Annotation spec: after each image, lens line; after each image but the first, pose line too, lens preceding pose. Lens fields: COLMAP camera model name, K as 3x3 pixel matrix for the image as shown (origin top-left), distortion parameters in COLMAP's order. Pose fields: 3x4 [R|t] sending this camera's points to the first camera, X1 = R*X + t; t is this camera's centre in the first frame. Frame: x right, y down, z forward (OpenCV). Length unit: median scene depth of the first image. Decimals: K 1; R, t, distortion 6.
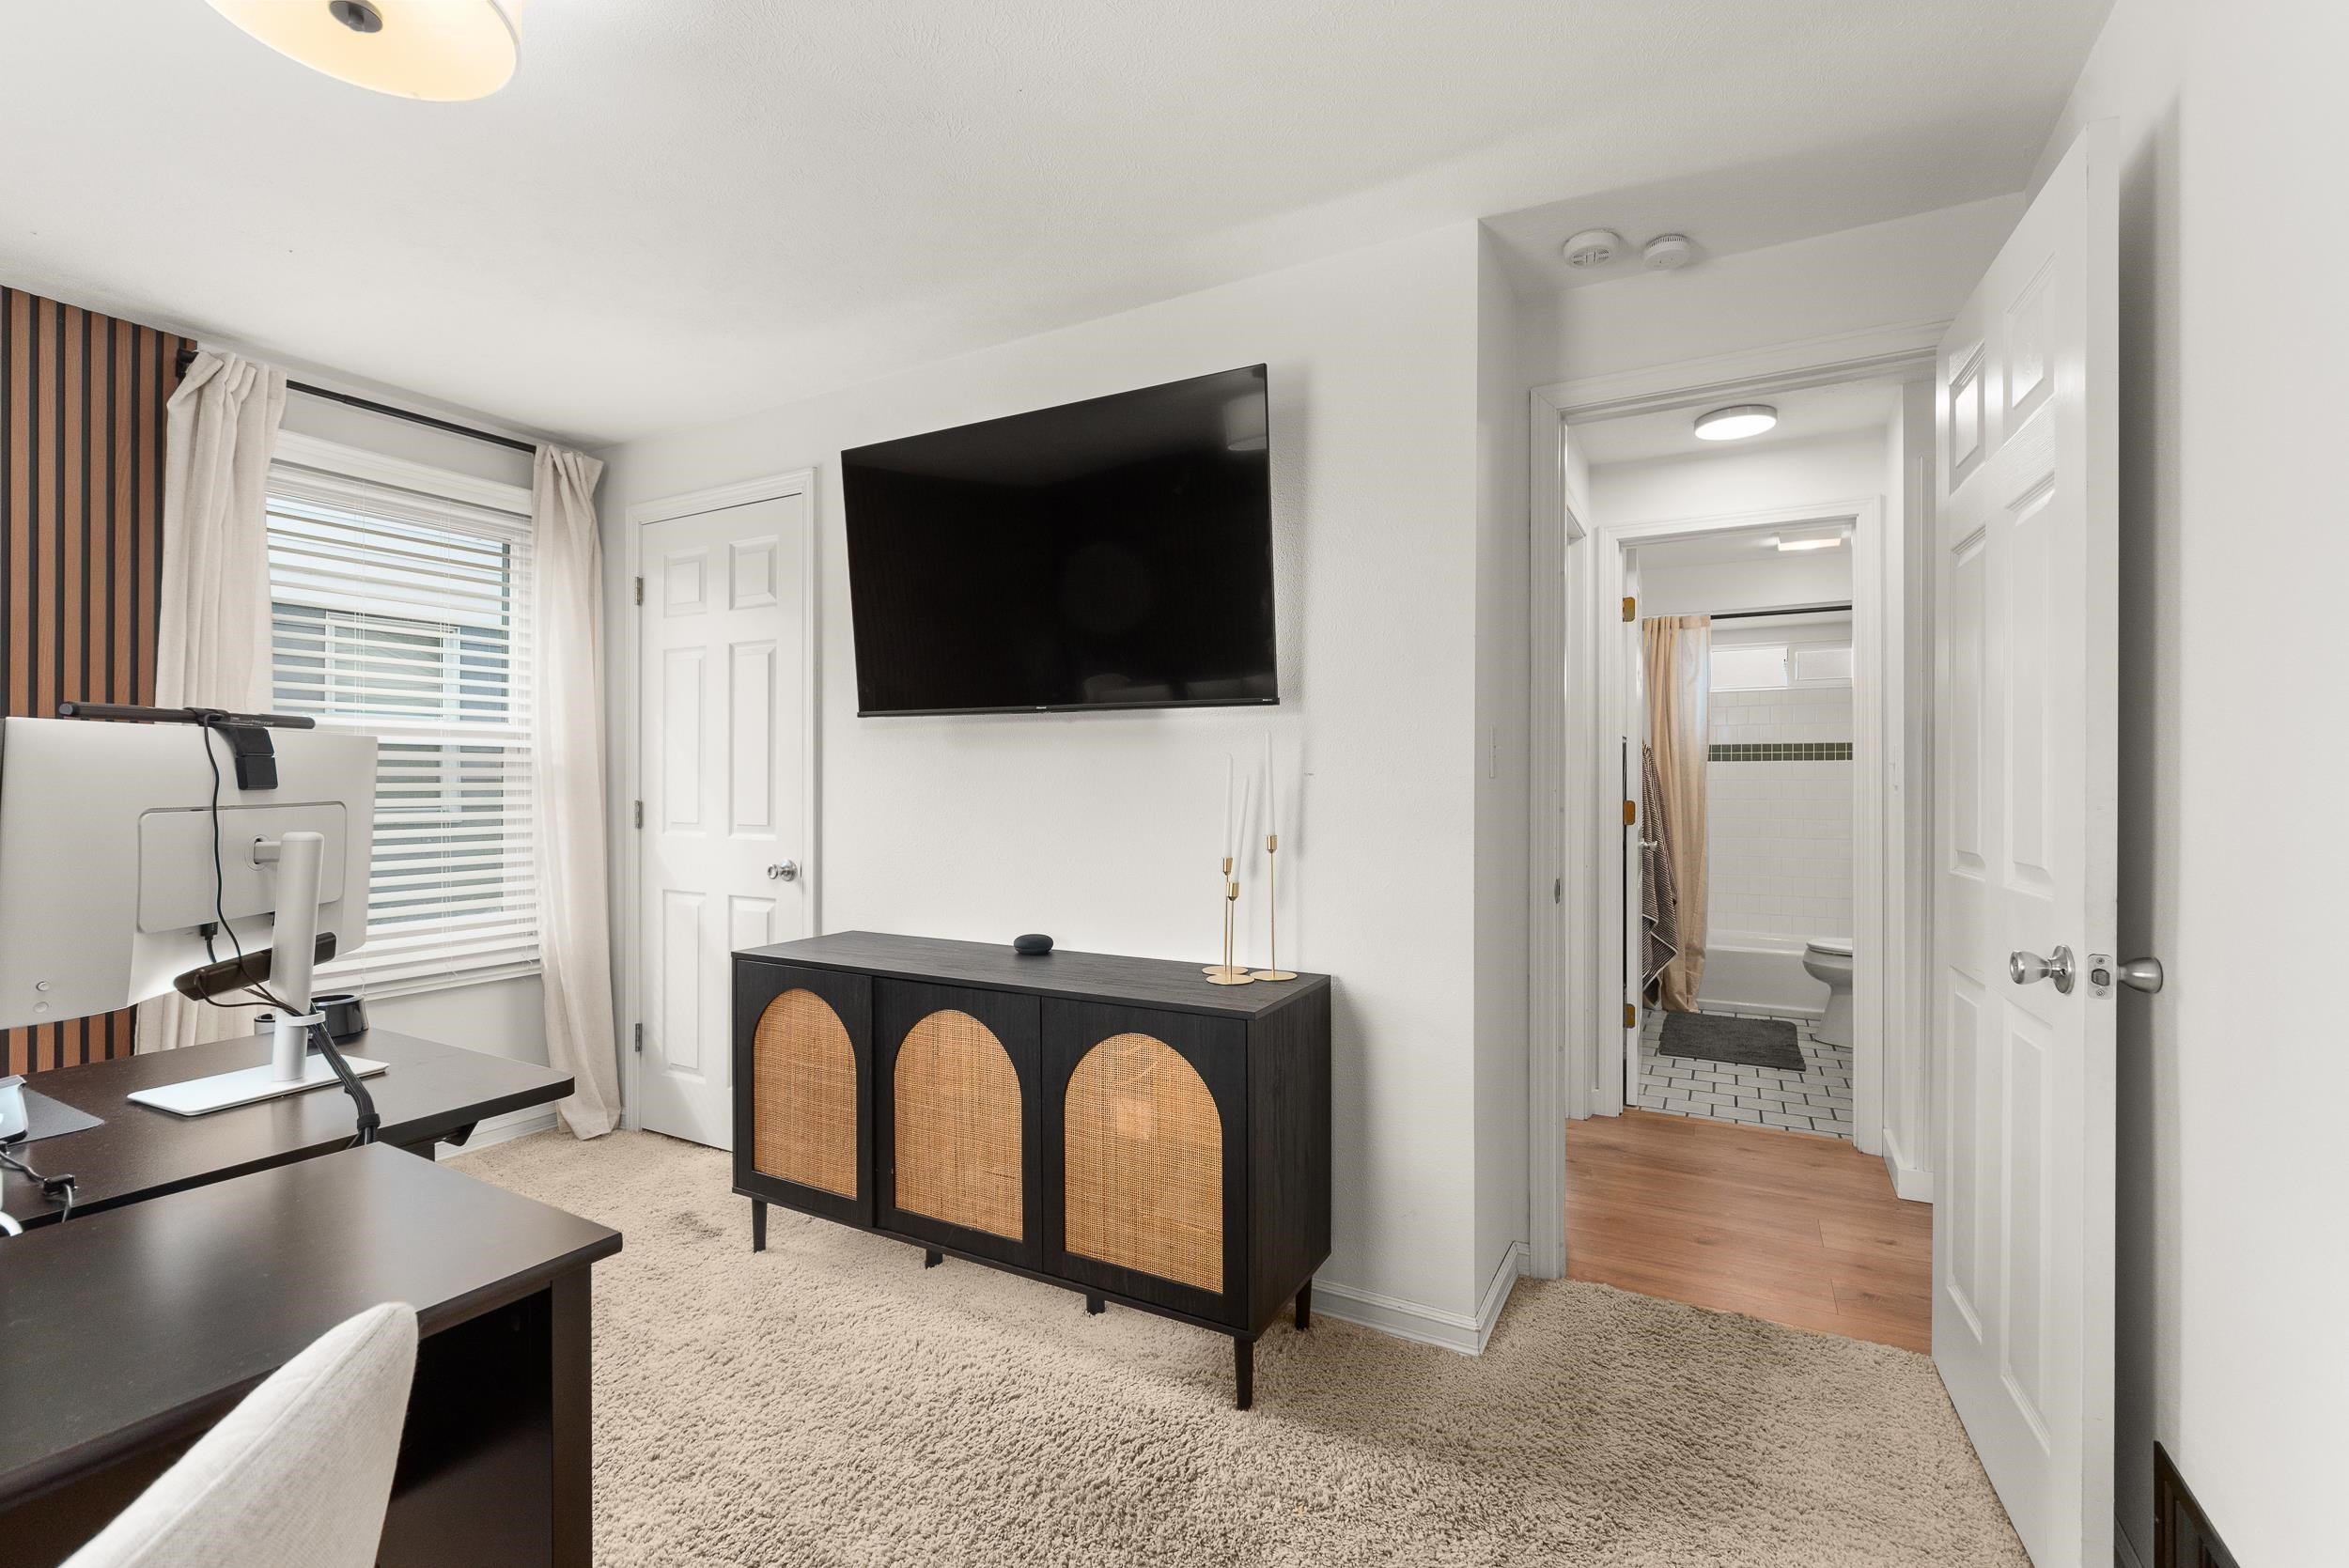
lens RADIAL K [[1044.7, 0, 1158.3], [0, 1044.7, 780.3], [0, 0, 1]] dist [-0.008372, 0.001274]
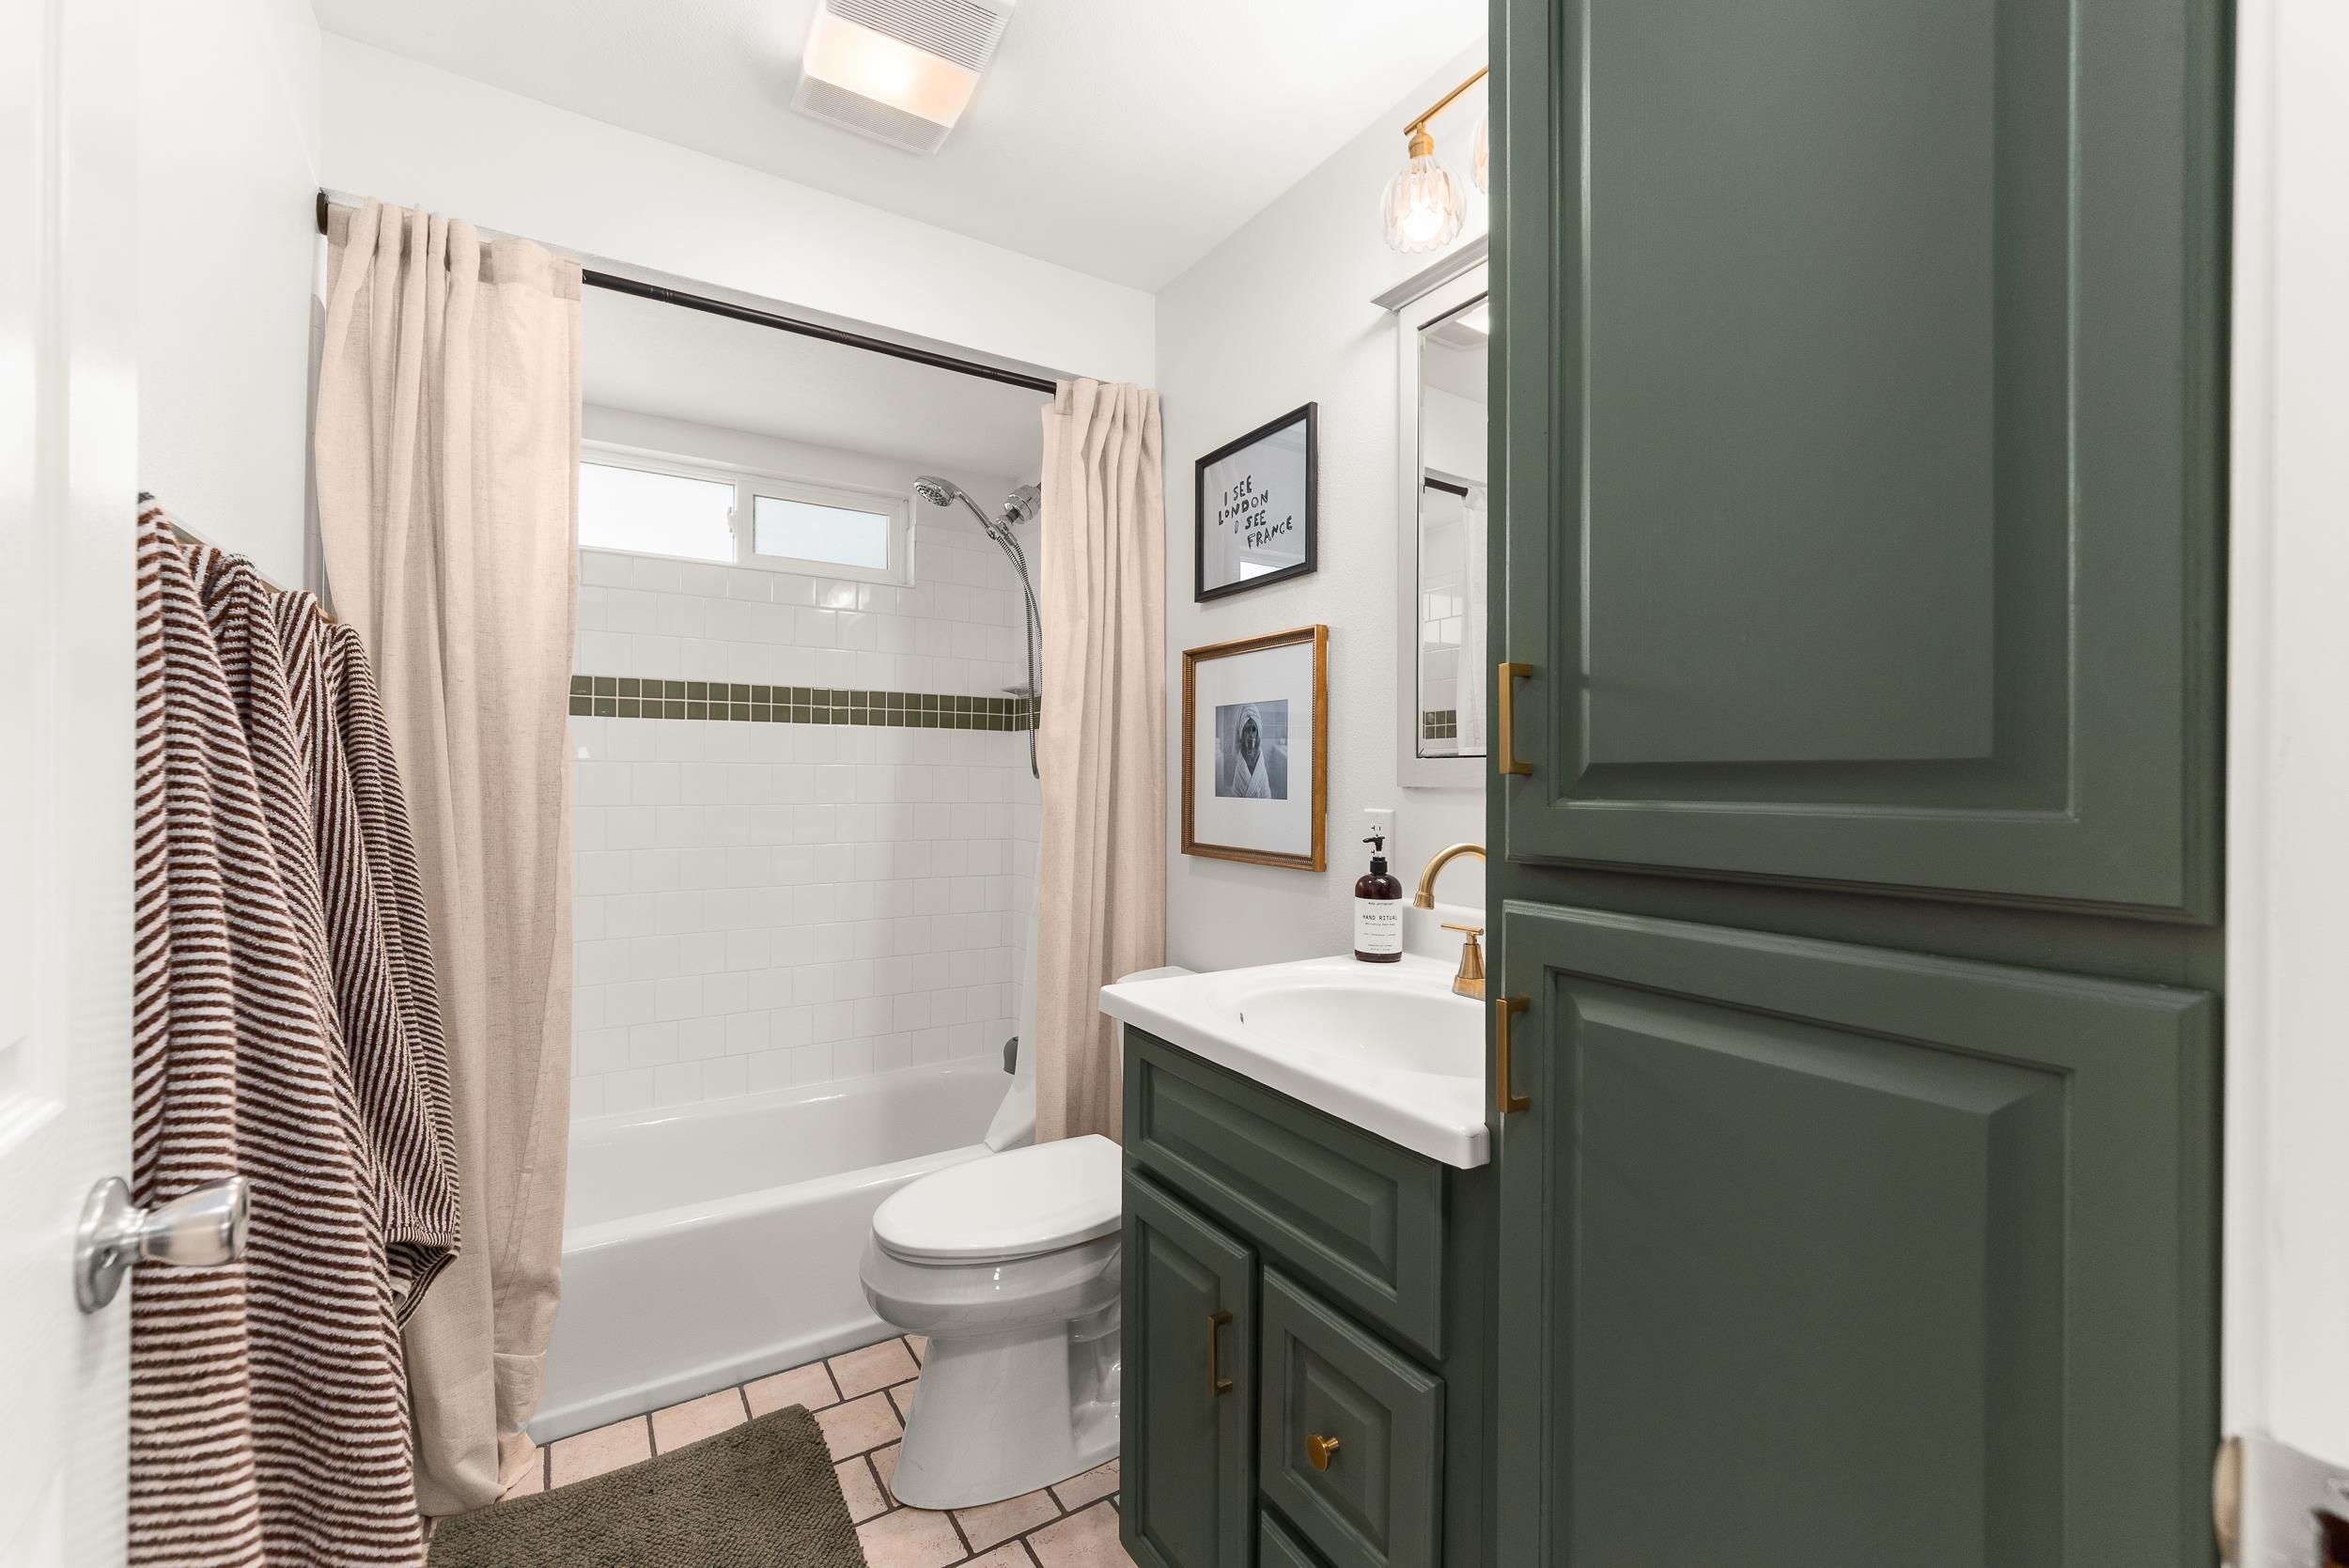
lens RADIAL K [[913.4, 0, 1154.4], [0, 913.4, 773.1], [0, 0, 1]] dist [-0.008773, 0.000365]
pose [[0.483015, 0.000727, 0.875612, 0.362609], [-0.007989, 0.999962, 0.003576, 0.003804], [-0.875575, -0.008723, 0.483003, 0.694886]]
